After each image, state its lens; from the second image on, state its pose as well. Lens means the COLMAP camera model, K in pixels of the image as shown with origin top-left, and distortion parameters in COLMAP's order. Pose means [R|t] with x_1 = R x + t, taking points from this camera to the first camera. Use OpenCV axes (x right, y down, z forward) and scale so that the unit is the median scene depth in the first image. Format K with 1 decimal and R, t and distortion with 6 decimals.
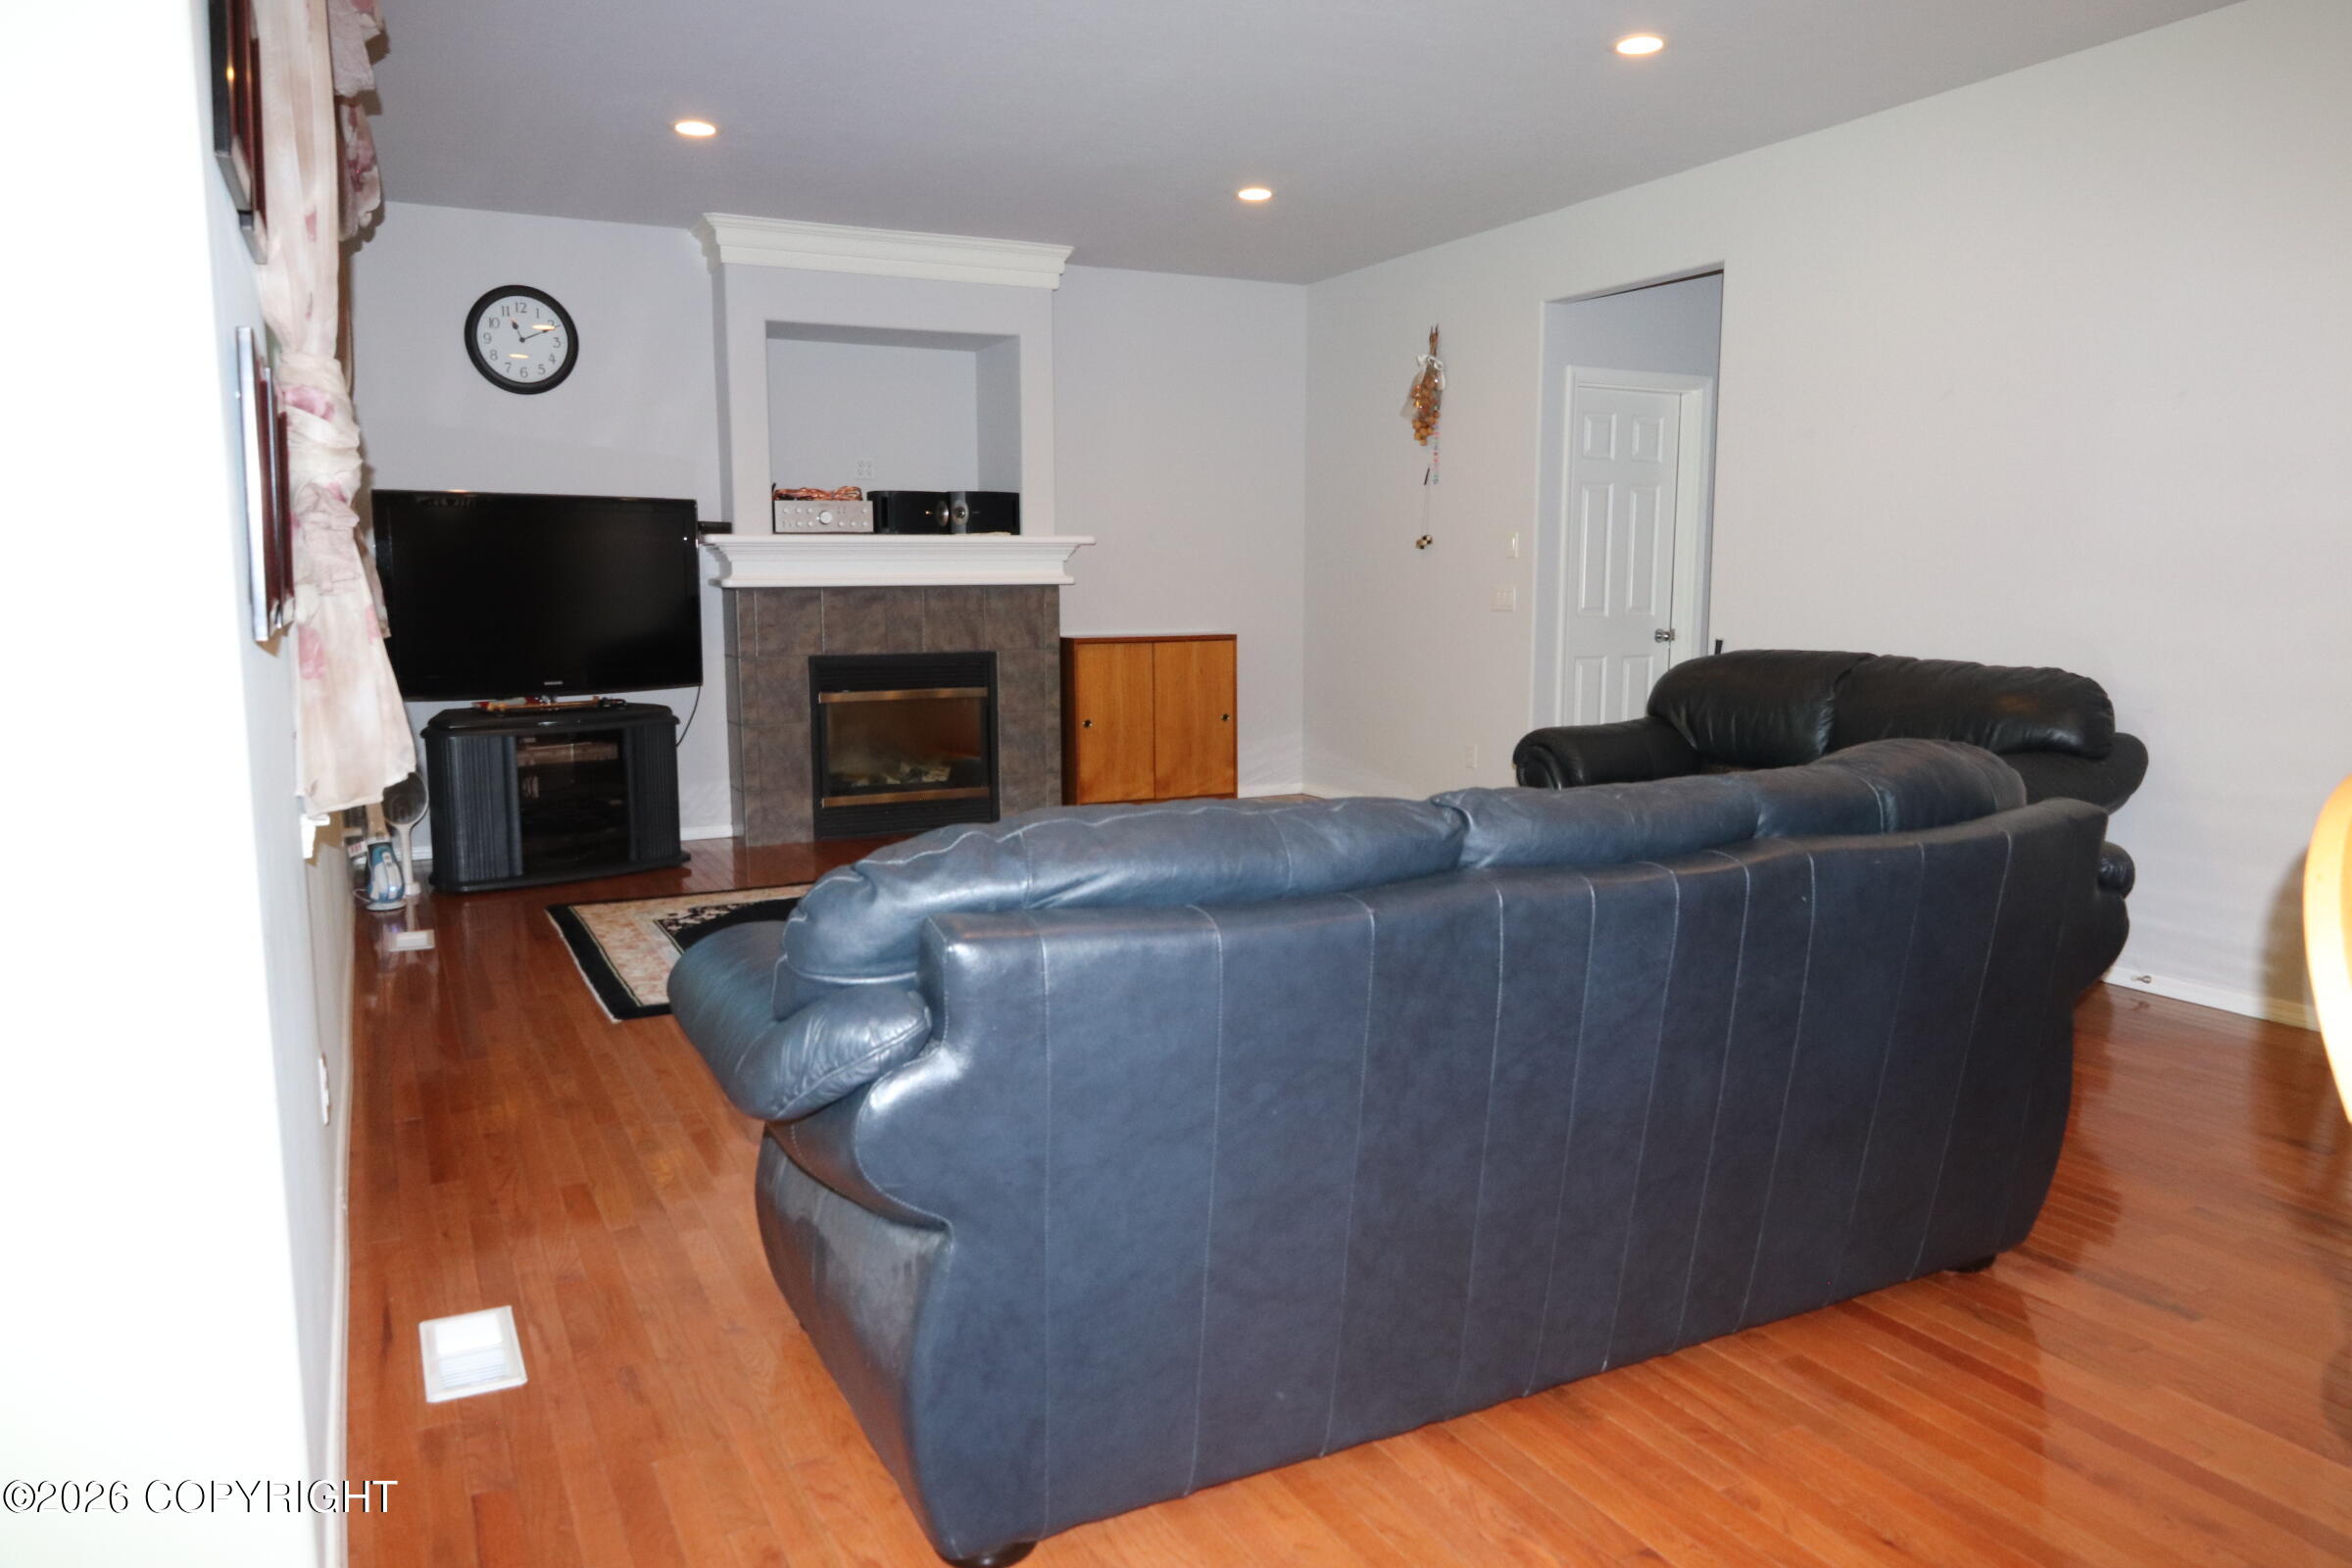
lens RADIAL K [[1605.5, 0, 1176.0], [0, 1605.5, 784.0], [0, 0, 1]] dist [-0.005742, 0.003270]
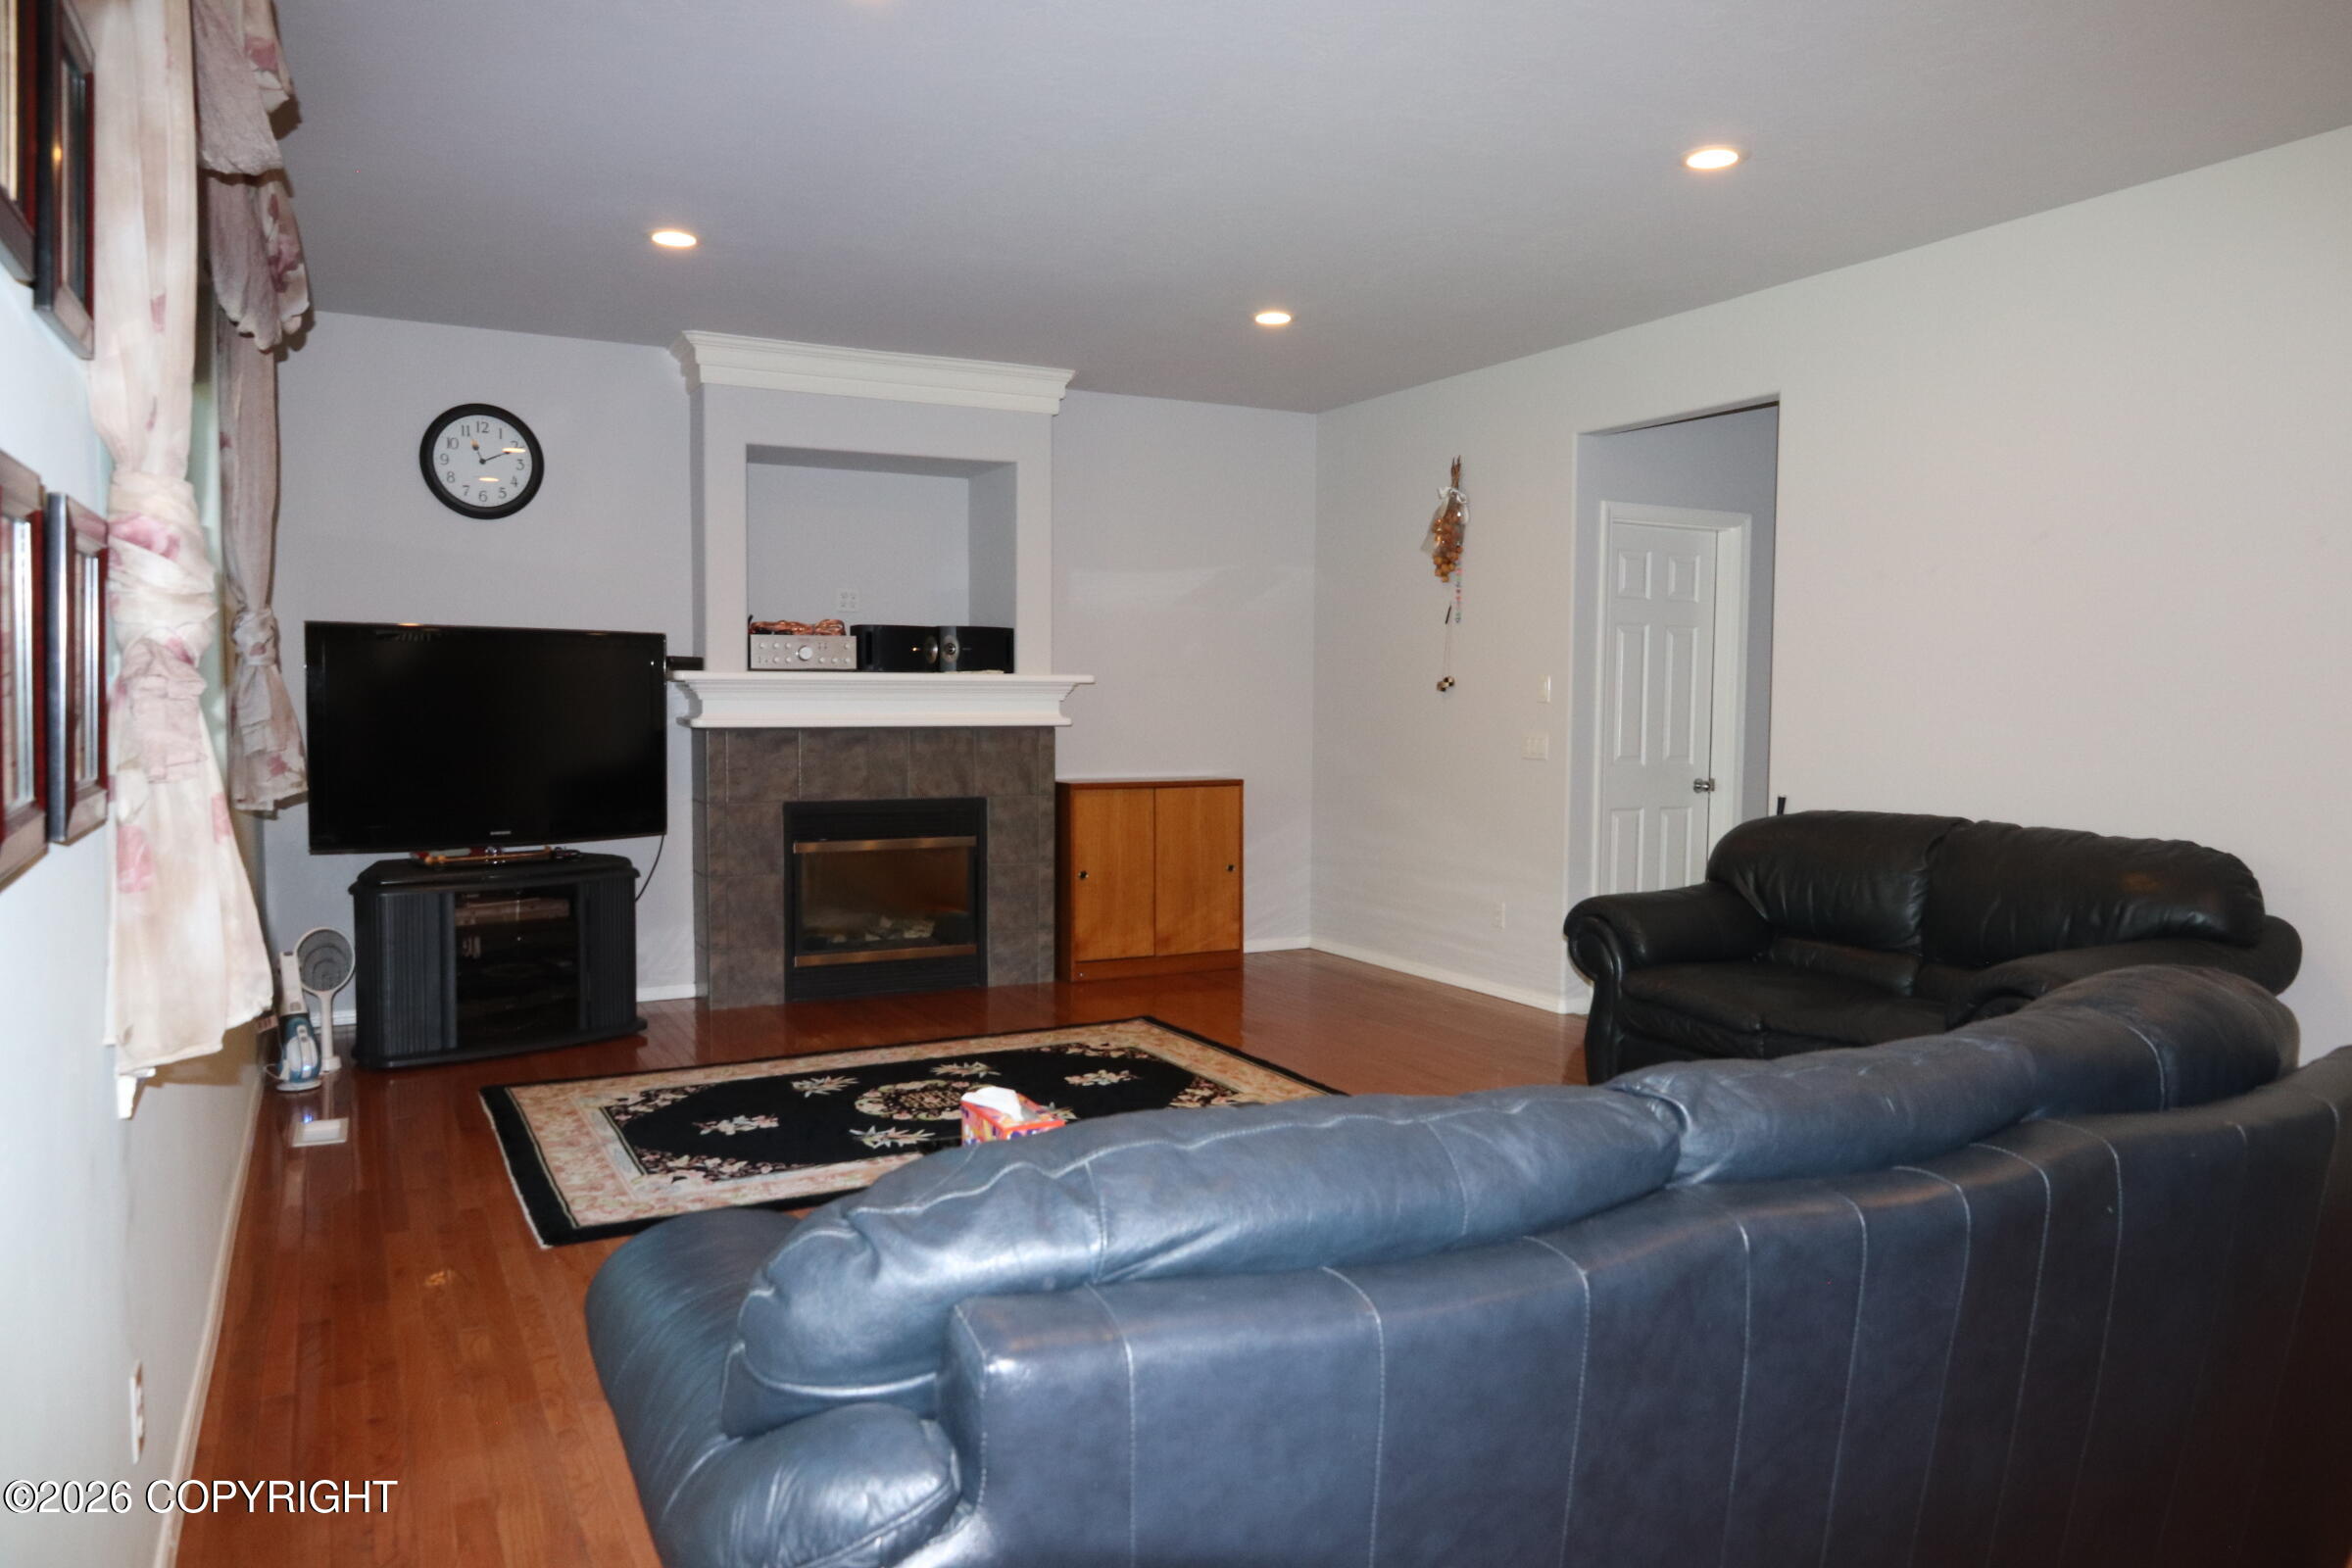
lens RADIAL K [[1609.7, 0, 1176.0], [0, 1609.7, 784.0], [0, 0, 1]] dist [-0.004518, 0.000414]
pose [[0.999850, 0.007687, 0.015537, -0.019187], [-0.006469, 0.997011, -0.076992, -0.021771], [-0.016083, 0.076880, 0.996911, 0.079860]]
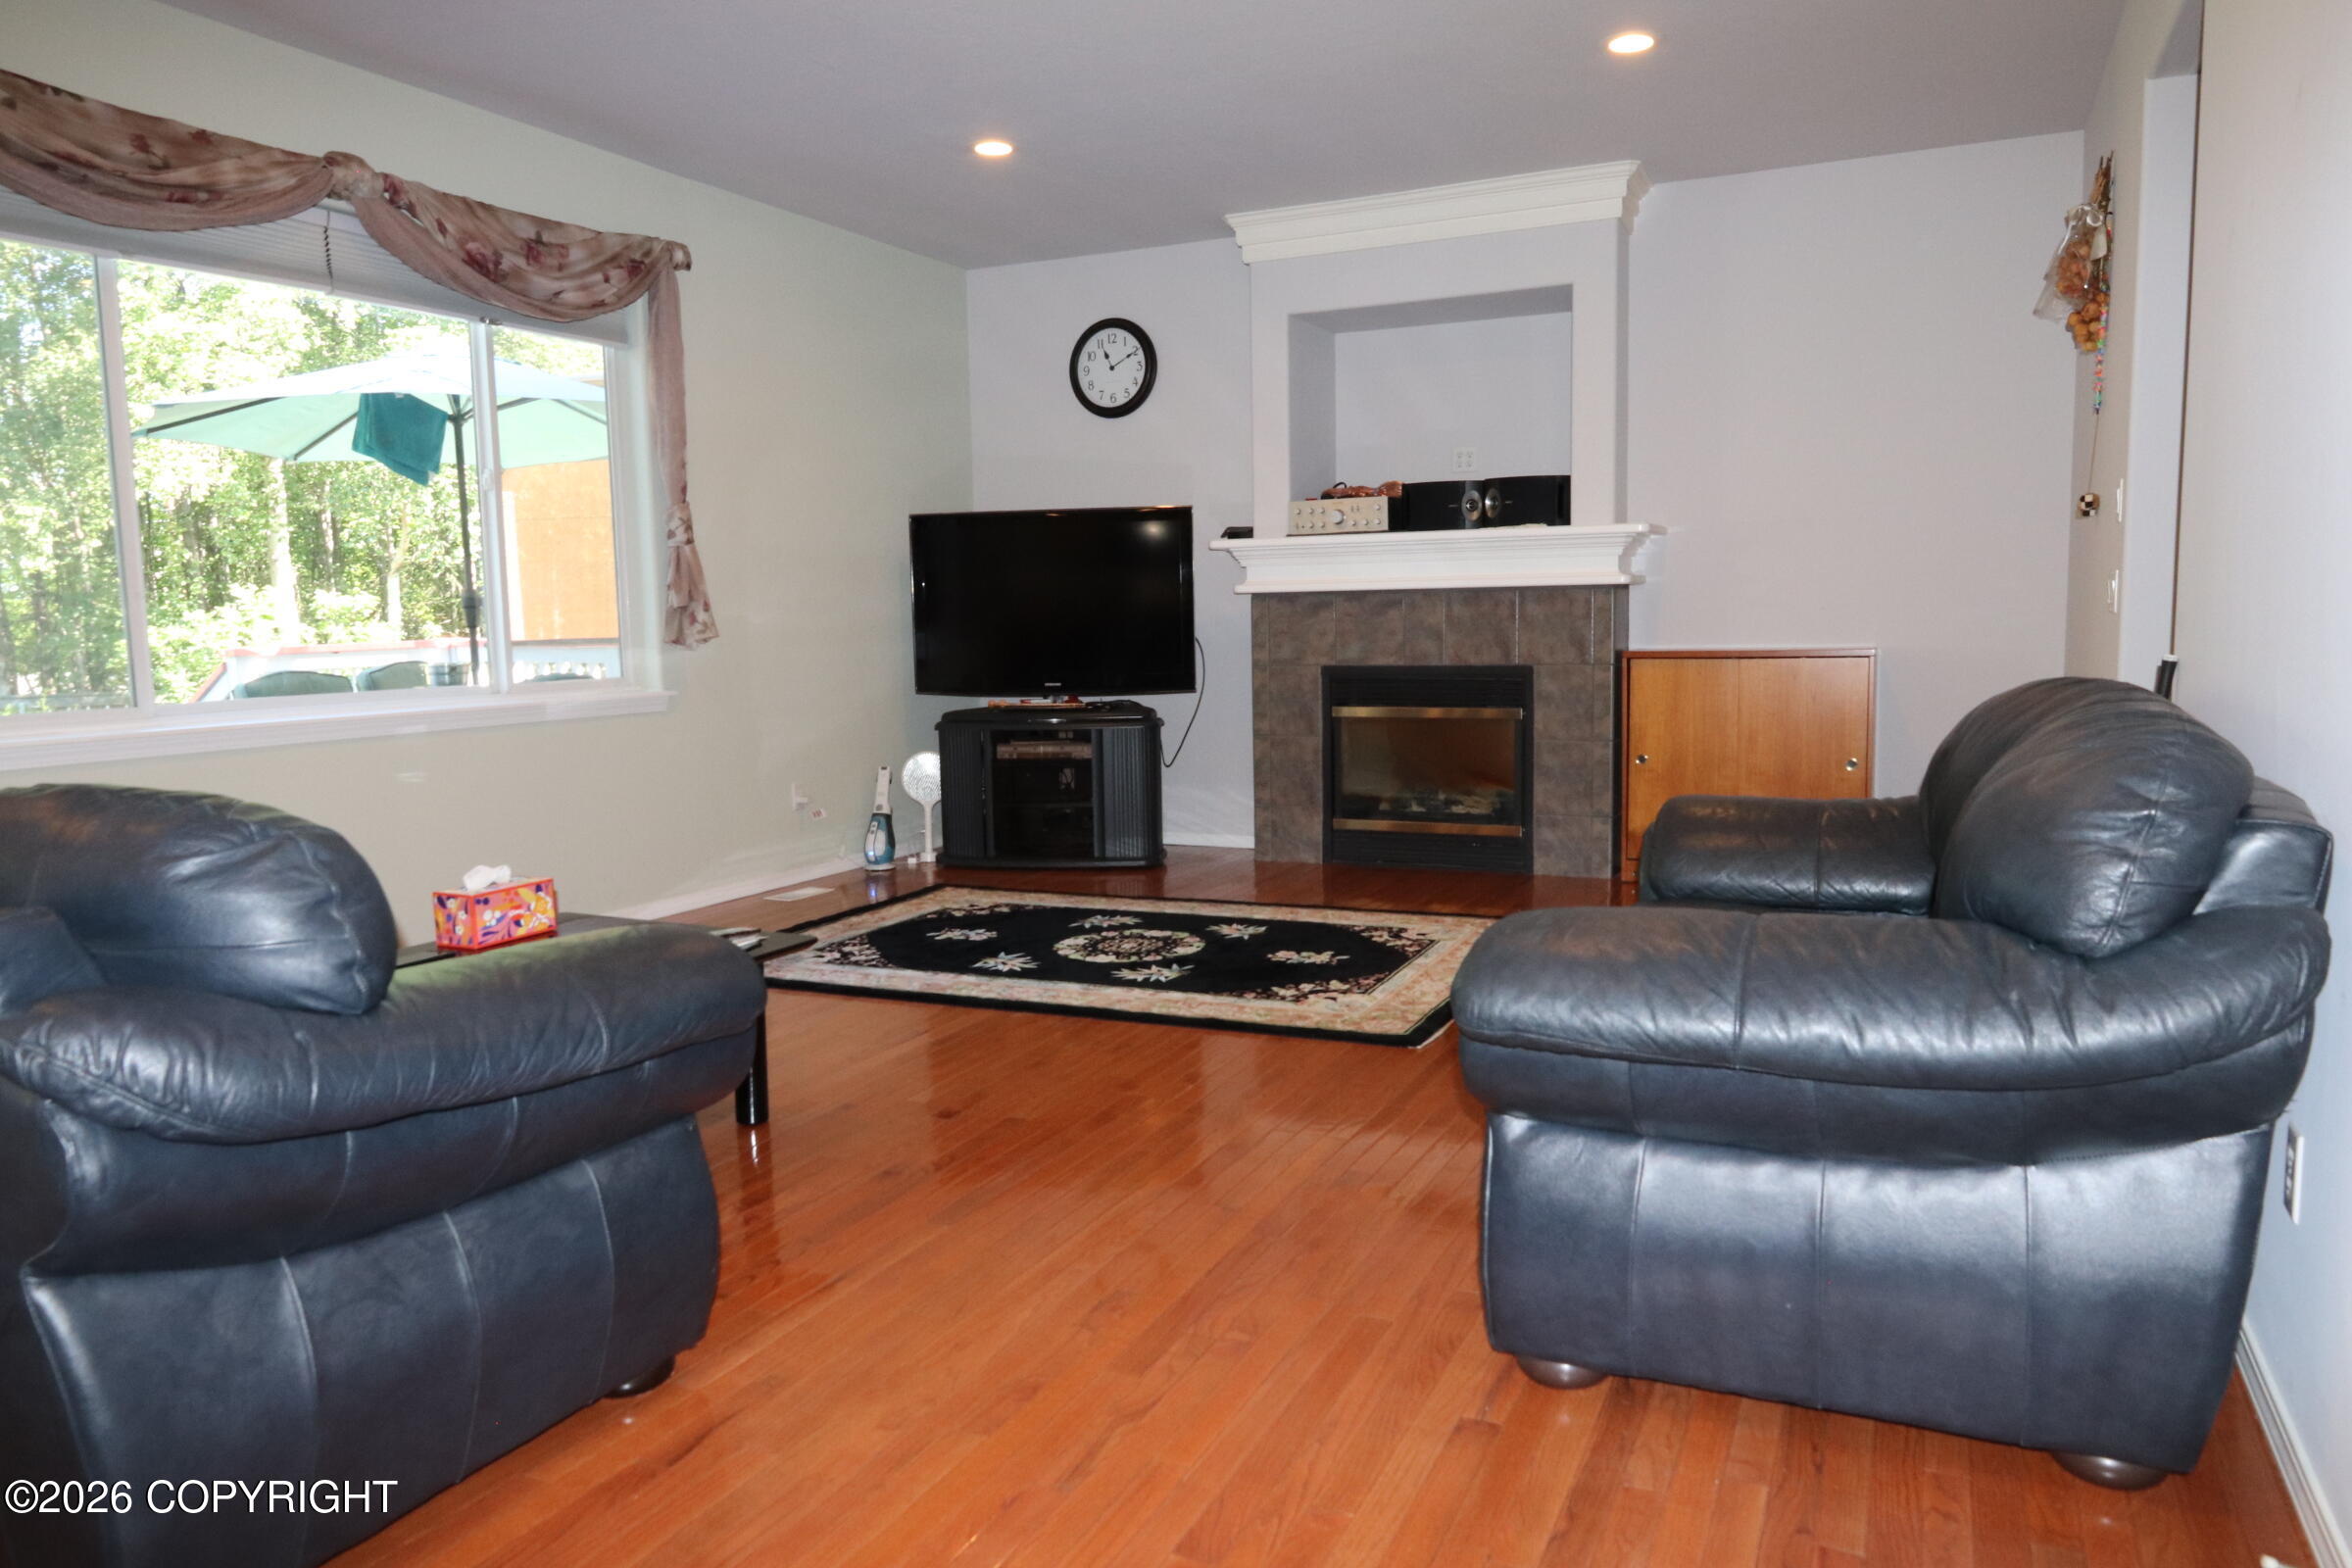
lens RADIAL K [[1609.7, 0, 1176.0], [0, 1609.7, 784.0], [0, 0, 1]] dist [-0.004518, 0.000414]
pose [[0.613660, 0.075460, -0.785956, 0.495354], [-0.087397, 0.995798, 0.027368, -0.031235], [0.784718, 0.051896, 0.617676, 0.380373]]
